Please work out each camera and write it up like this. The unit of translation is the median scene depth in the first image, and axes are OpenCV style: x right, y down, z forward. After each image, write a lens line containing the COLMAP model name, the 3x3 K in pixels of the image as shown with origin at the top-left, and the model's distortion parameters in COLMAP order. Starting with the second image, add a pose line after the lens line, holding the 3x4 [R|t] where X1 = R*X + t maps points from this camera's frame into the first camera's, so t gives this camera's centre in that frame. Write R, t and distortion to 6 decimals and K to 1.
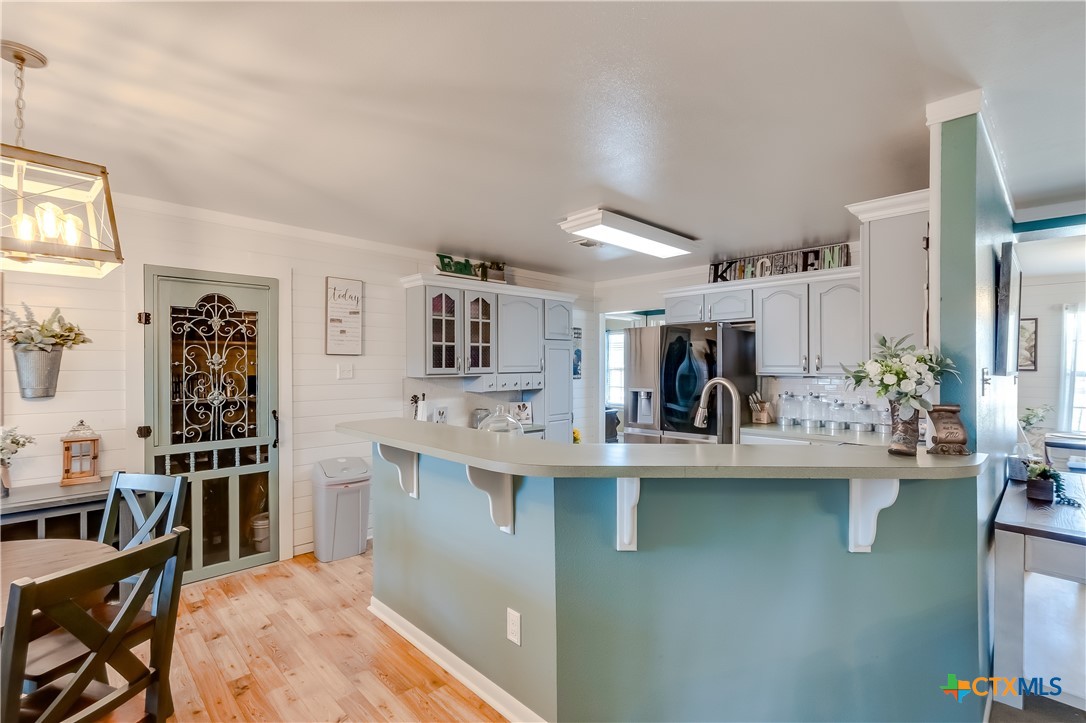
lens RADIAL K [[498.0, 0, 544.0], [0, 498.0, 364.8], [0, 0, 1]] dist [0.000612, -0.000061]
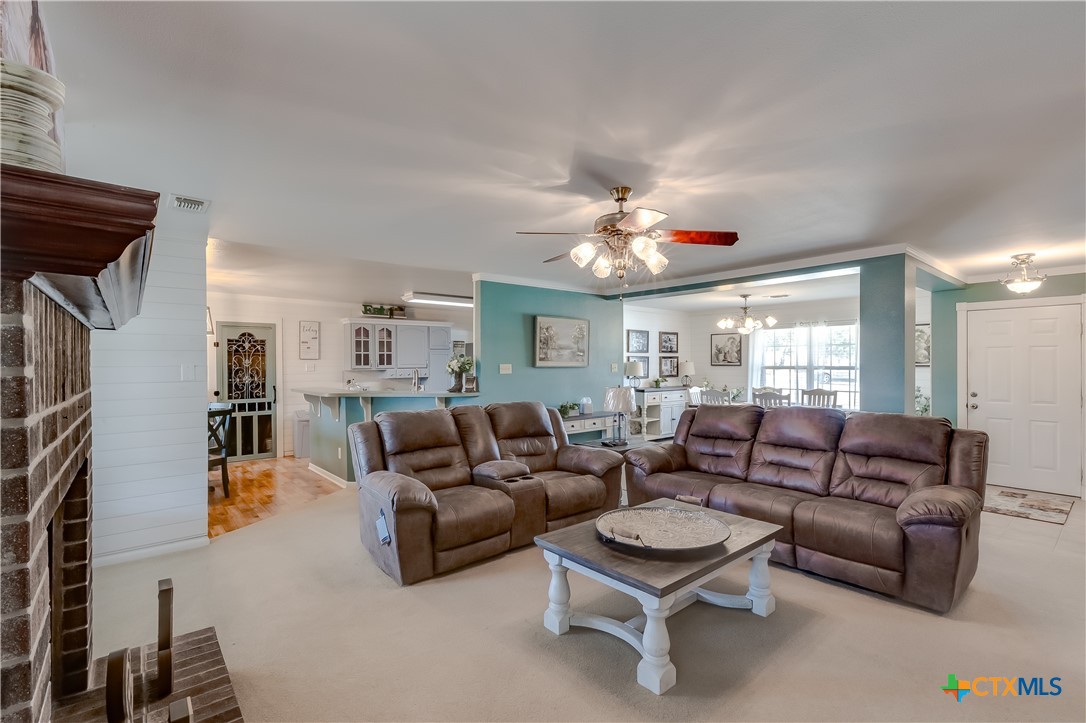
lens RADIAL K [[498.0, 0, 544.0], [0, 498.0, 364.8], [0, 0, 1]] dist [0.000612, -0.000061]
pose [[0.997704, -0.006256, -0.067435, 0.746301], [0.006190, 0.999980, -0.001190, 0.012027], [0.067441, 0.000770, 0.997723, -1.033606]]
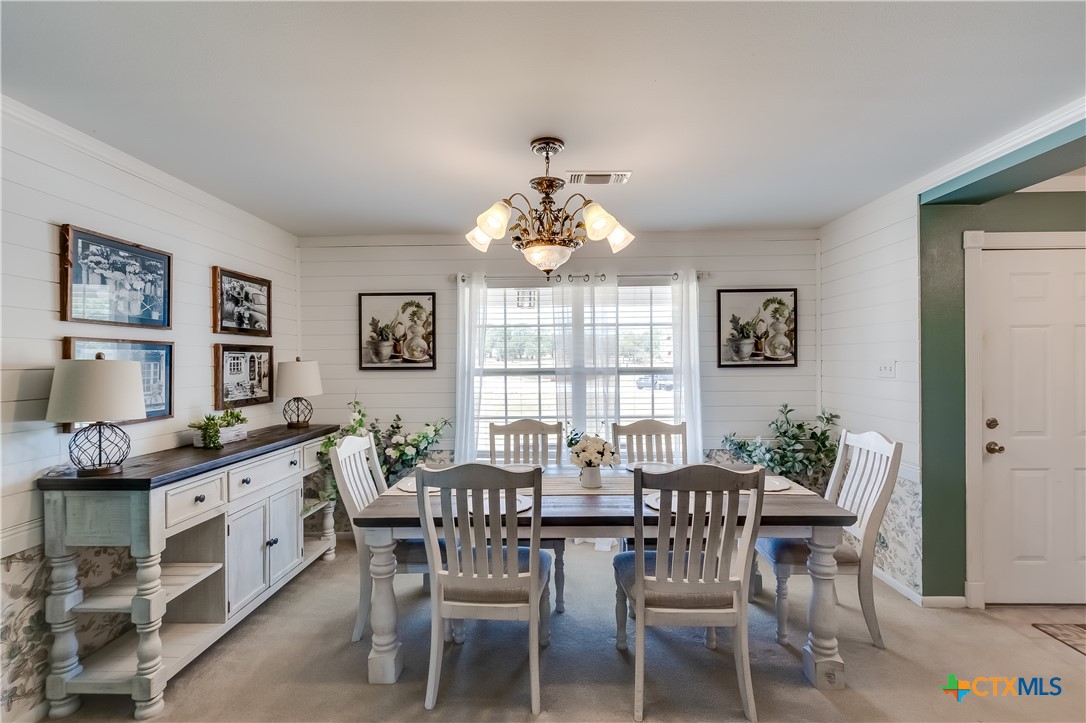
lens RADIAL K [[498.0, 0, 544.0], [0, 498.0, 364.8], [0, 0, 1]] dist [0.000612, -0.000061]
pose [[0.716895, -0.015543, 0.697008, 0.990900], [0.016279, 0.999852, 0.005554, 0.007642], [-0.696992, 0.007365, 0.717042, 0.644215]]
